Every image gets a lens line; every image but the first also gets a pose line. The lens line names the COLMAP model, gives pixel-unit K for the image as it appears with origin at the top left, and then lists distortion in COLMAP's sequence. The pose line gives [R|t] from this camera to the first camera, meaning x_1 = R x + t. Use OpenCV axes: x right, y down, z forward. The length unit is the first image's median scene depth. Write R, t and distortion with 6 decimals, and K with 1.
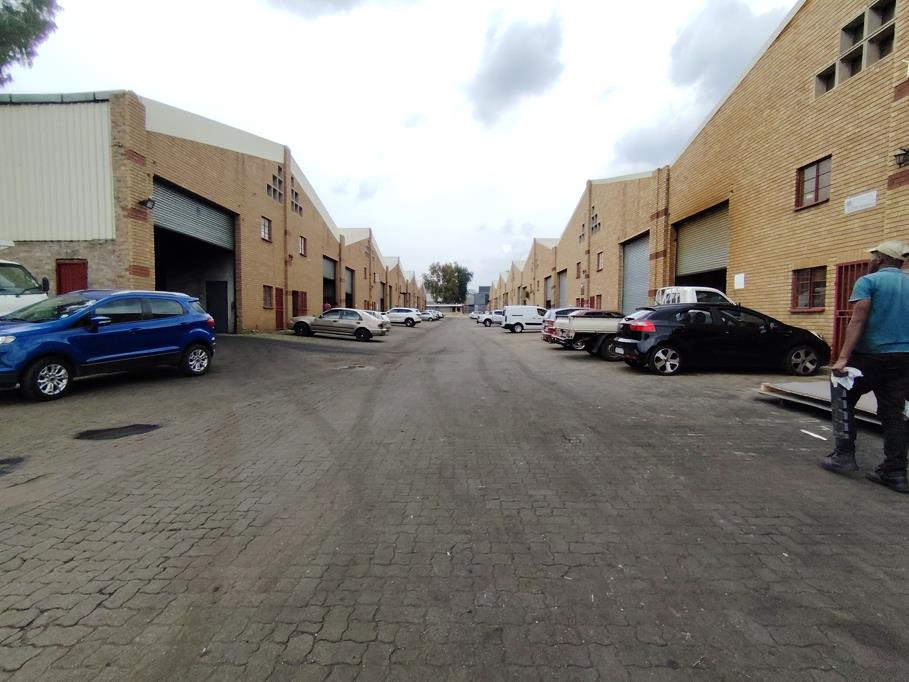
lens RADIAL K [[427.1, 0, 451.1], [0, 427.1, 339.1], [0, 0, 1]] dist [-0.000195, -0.004727]
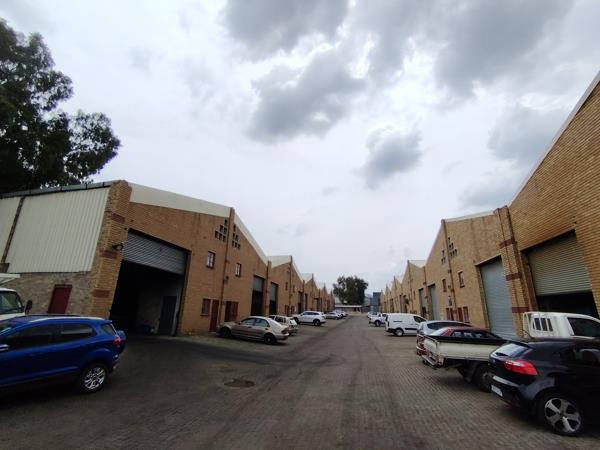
lens RADIAL K [[281.9, 0, 296.5], [0, 281.9, 224.0], [0, 0, 1]] dist [-0.004404, -0.000871]
pose [[0.980506, -0.040691, -0.192229, 0.053301], [-0.029116, 0.937432, -0.346948, -0.045465], [0.194319, 0.345781, 0.917973, 0.123831]]
